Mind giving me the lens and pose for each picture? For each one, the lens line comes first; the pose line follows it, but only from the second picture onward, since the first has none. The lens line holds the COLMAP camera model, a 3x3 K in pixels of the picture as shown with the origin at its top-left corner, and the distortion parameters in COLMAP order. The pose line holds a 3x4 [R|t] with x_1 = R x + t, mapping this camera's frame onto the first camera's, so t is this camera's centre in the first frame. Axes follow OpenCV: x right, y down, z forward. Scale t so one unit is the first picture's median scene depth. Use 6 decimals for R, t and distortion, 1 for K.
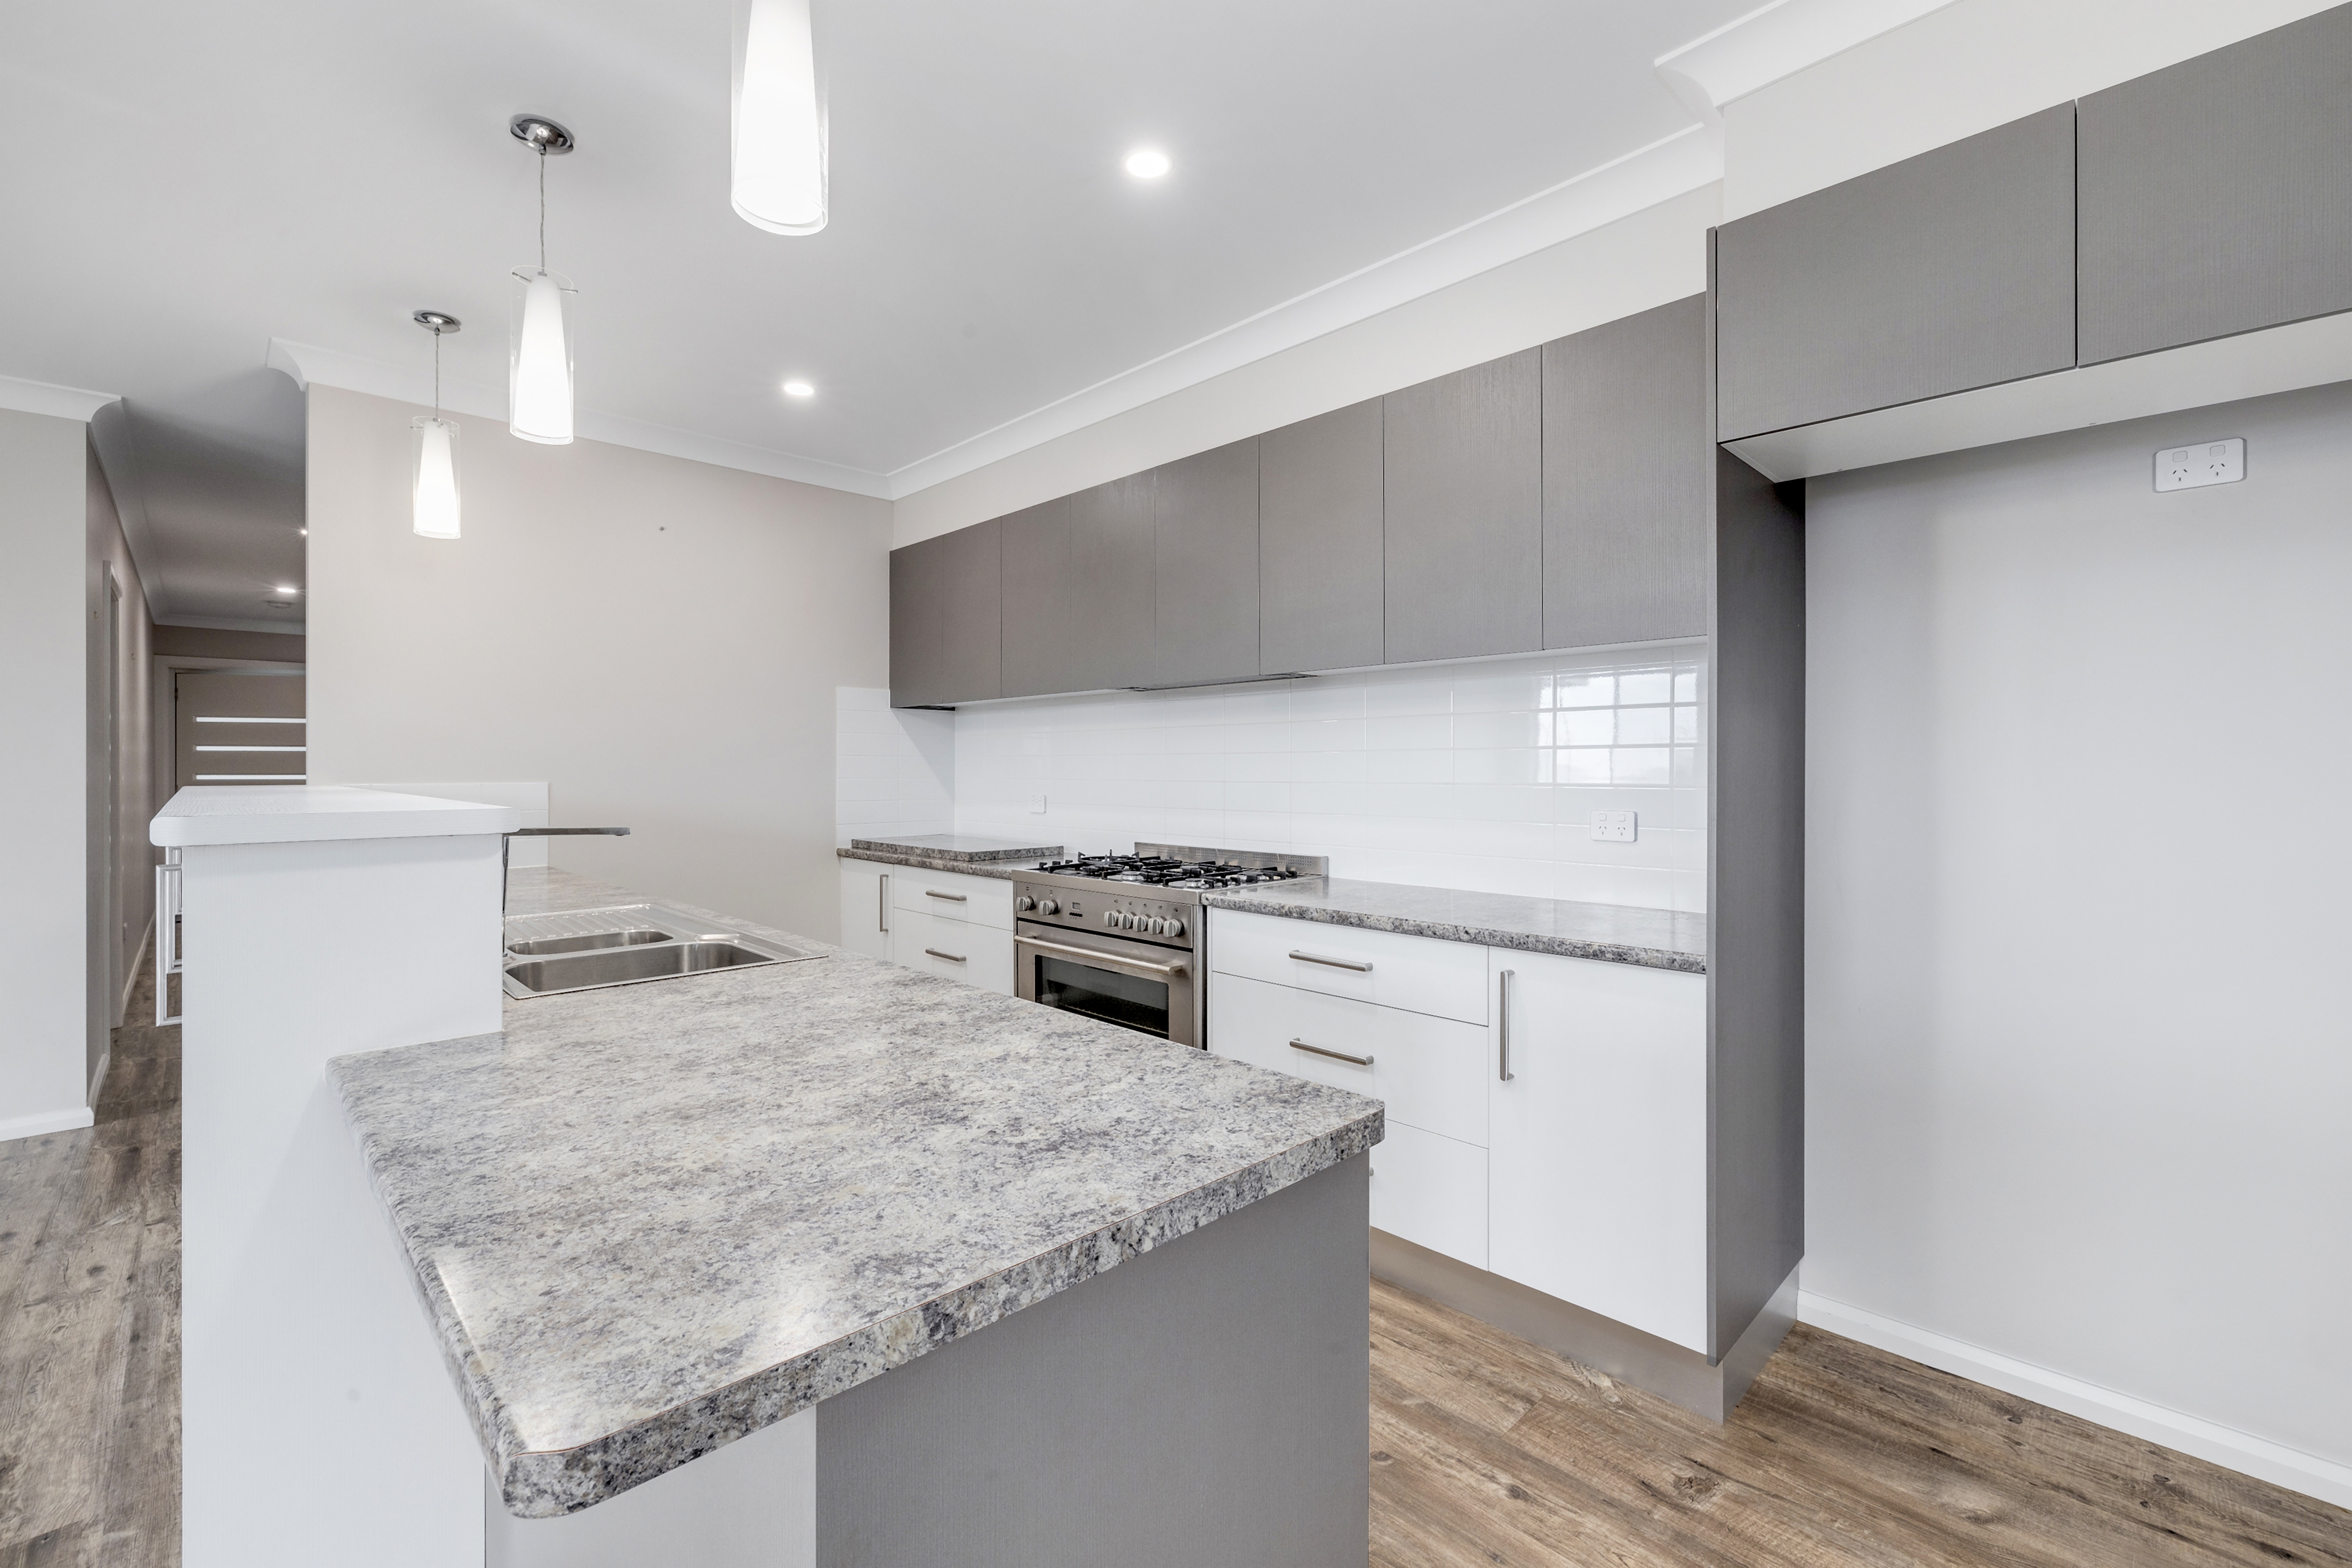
lens RADIAL K [[993.2, 0, 1181.4], [0, 993.2, 785.1], [0, 0, 1]] dist [-0.004339, -0.000852]
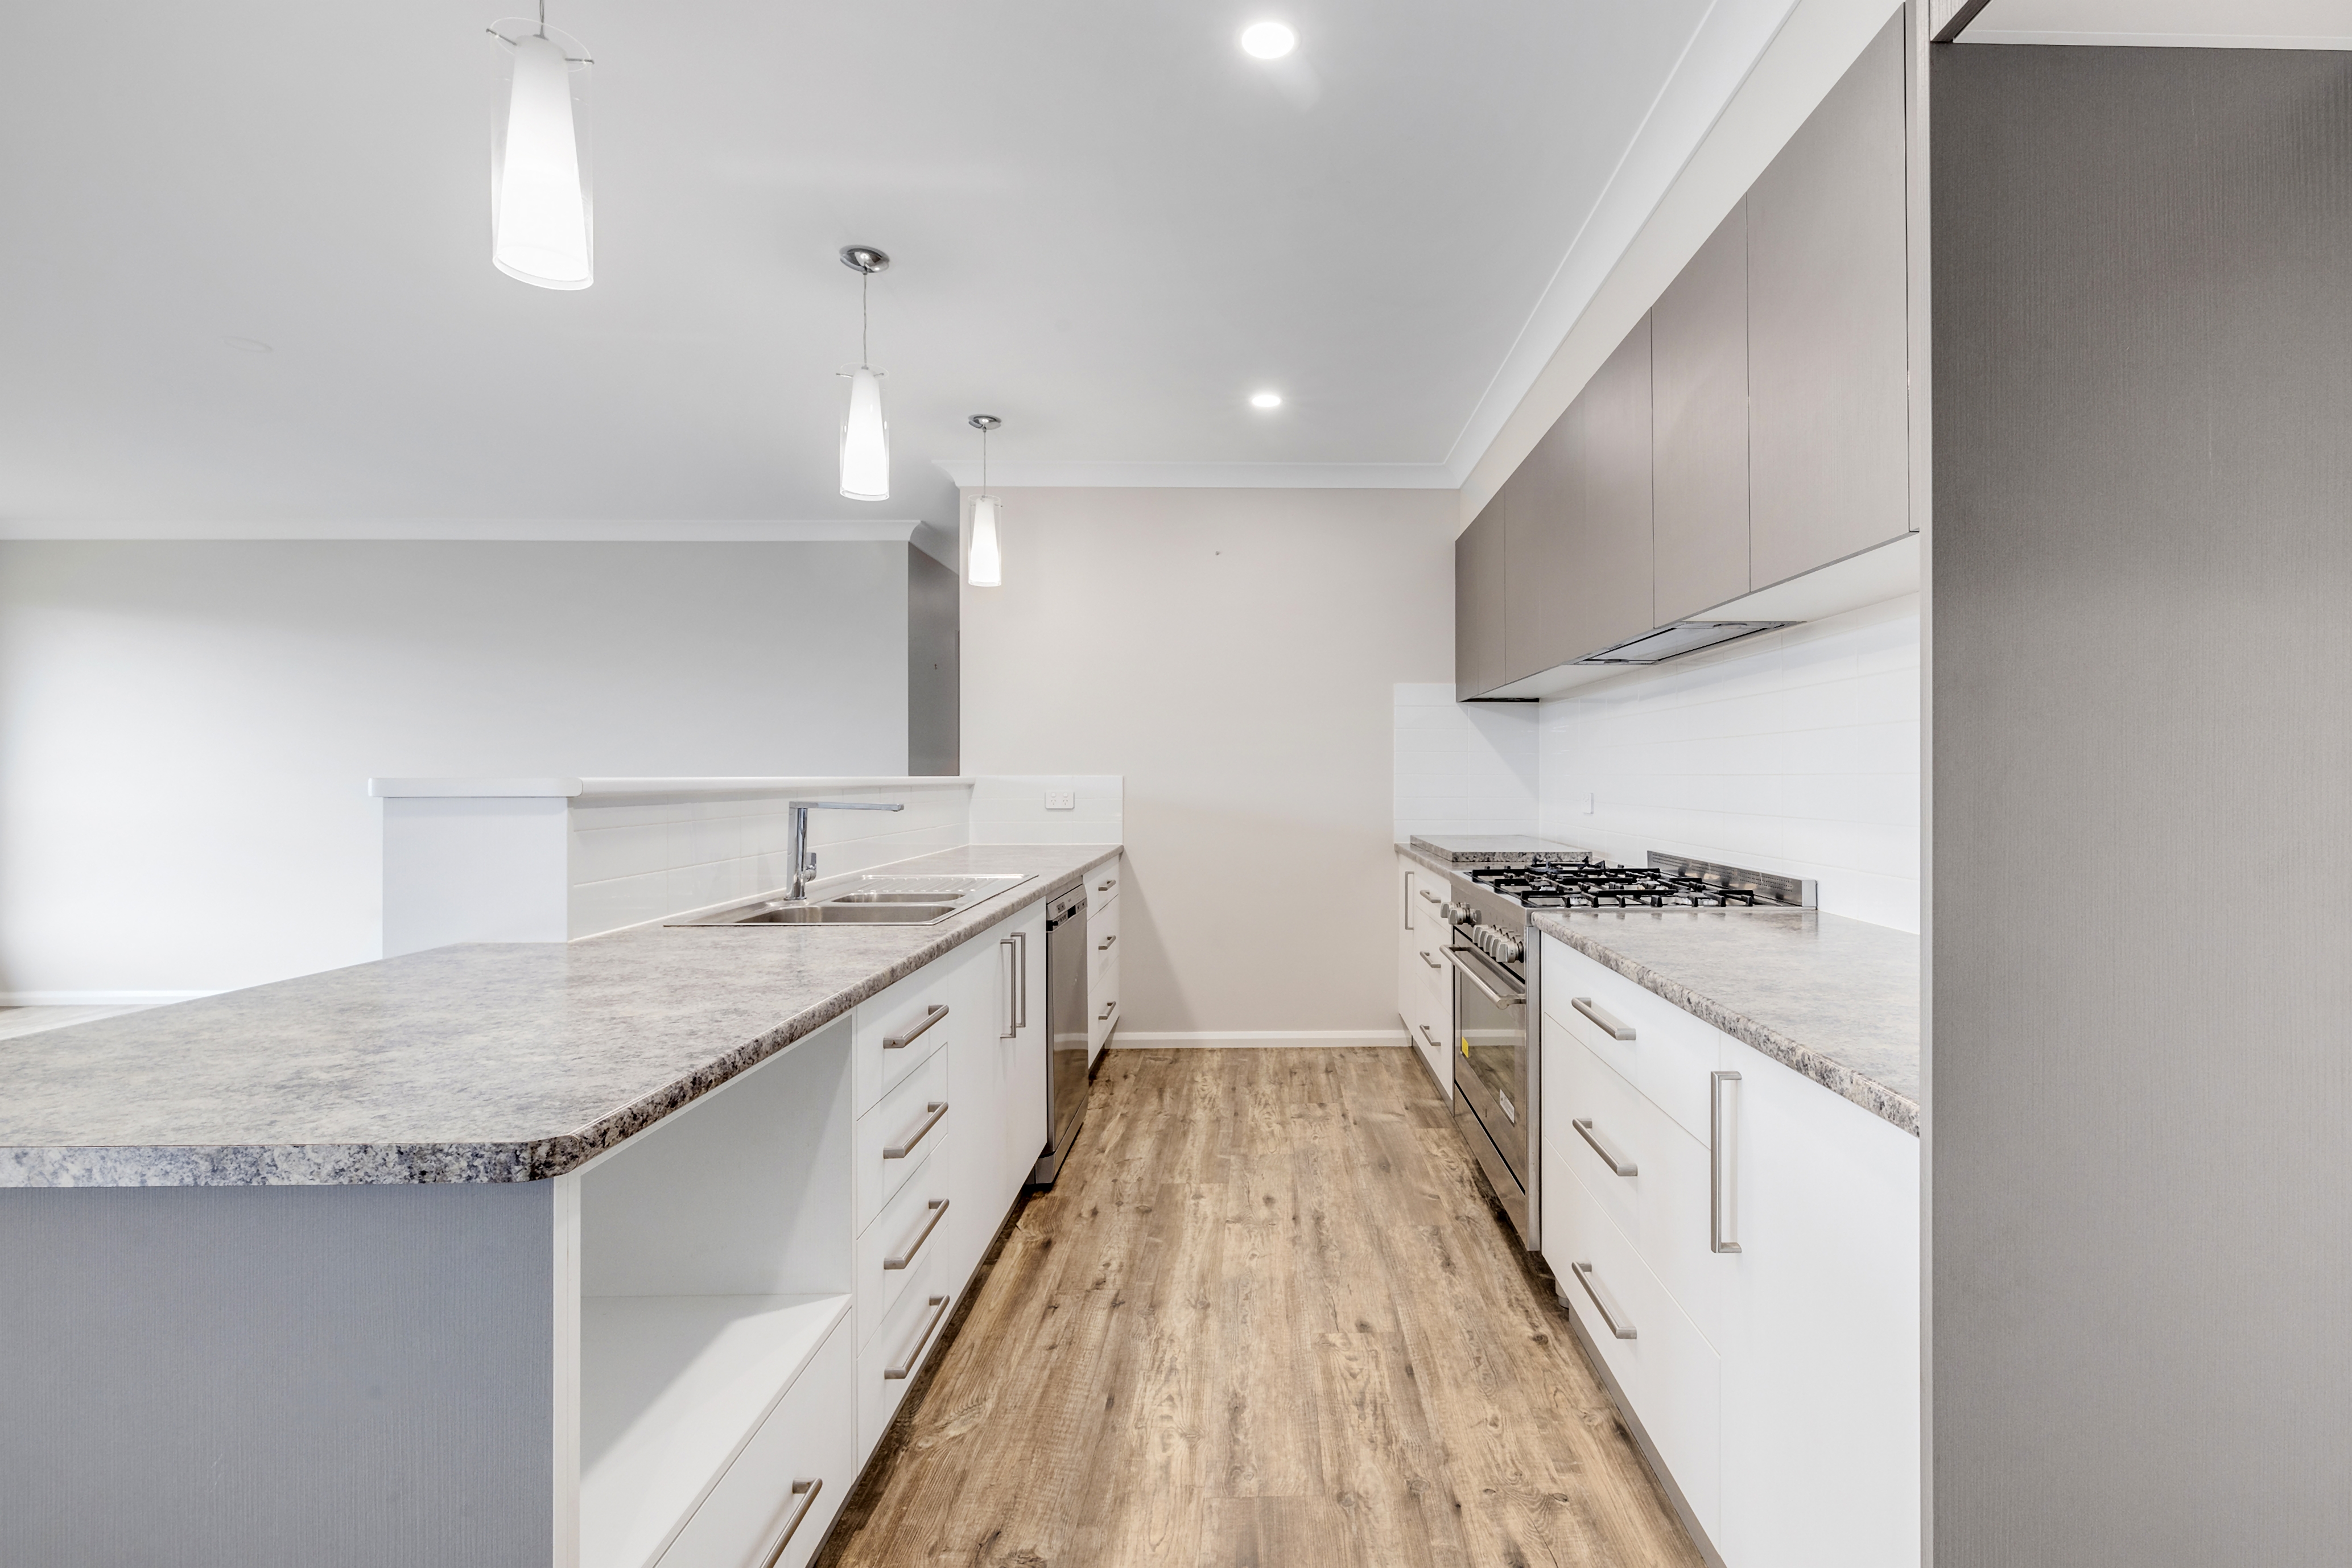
lens RADIAL K [[993.2, 0, 1182.3], [0, 993.2, 777.2], [0, 0, 1]] dist [-0.004339, -0.000852]
pose [[0.741956, -0.002227, -0.670445, 1.197419], [-0.005103, 0.999947, -0.008968, 0.037989], [0.670430, 0.010076, 0.741905, 0.802582]]
